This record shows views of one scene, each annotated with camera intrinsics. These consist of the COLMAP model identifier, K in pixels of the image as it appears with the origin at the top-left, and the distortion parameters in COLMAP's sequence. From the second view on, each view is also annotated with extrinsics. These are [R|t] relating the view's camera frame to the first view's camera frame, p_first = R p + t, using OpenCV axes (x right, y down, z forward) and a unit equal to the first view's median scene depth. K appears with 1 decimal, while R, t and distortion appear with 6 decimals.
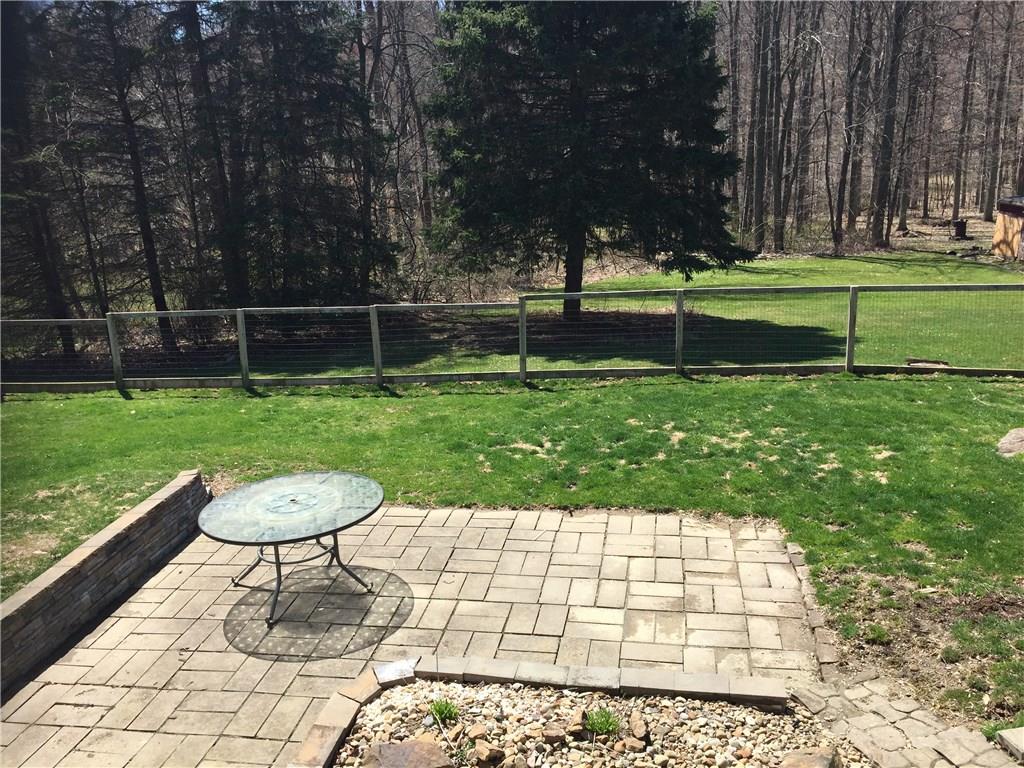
lens RADIAL K [[877.8, 0, 506.3], [0, 877.8, 391.5], [0, 0, 1]] dist [0.052358, -0.025975]
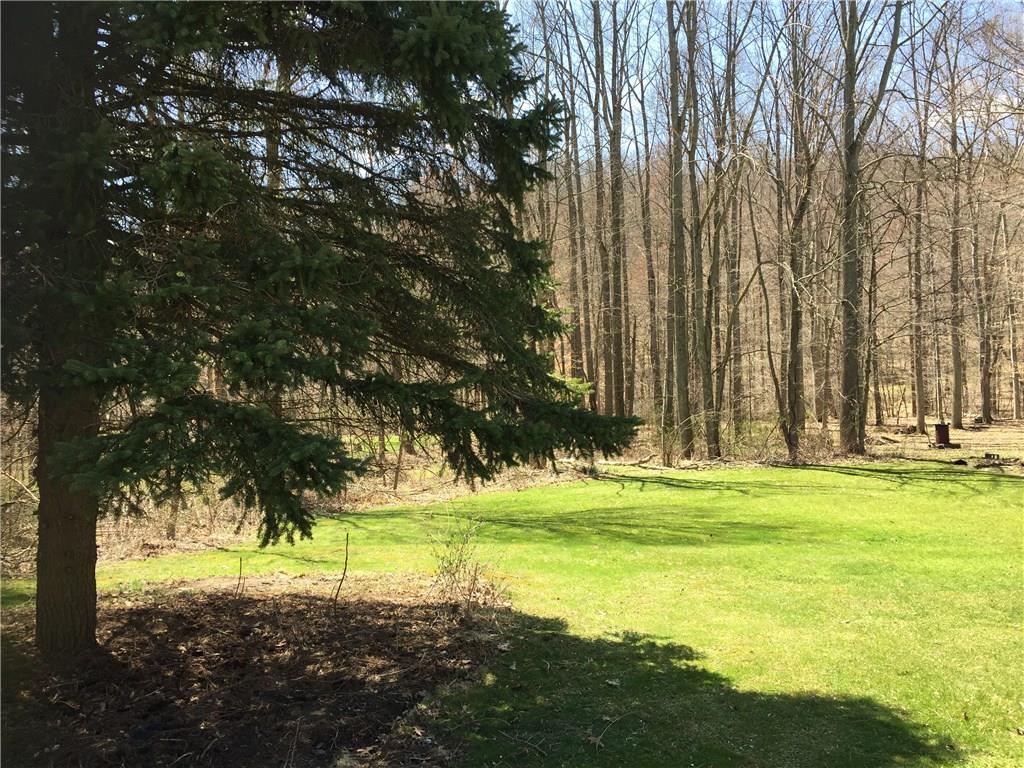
lens RADIAL K [[877.8, 0, 510.5], [0, 877.8, 377.9], [0, 0, 1]] dist [0.052358, -0.025975]
pose [[0.997576, 0.012064, 0.068532, 0.102820], [0.005653, 0.967550, -0.252615, -0.045964], [-0.069356, 0.252390, 0.965137, 0.334242]]
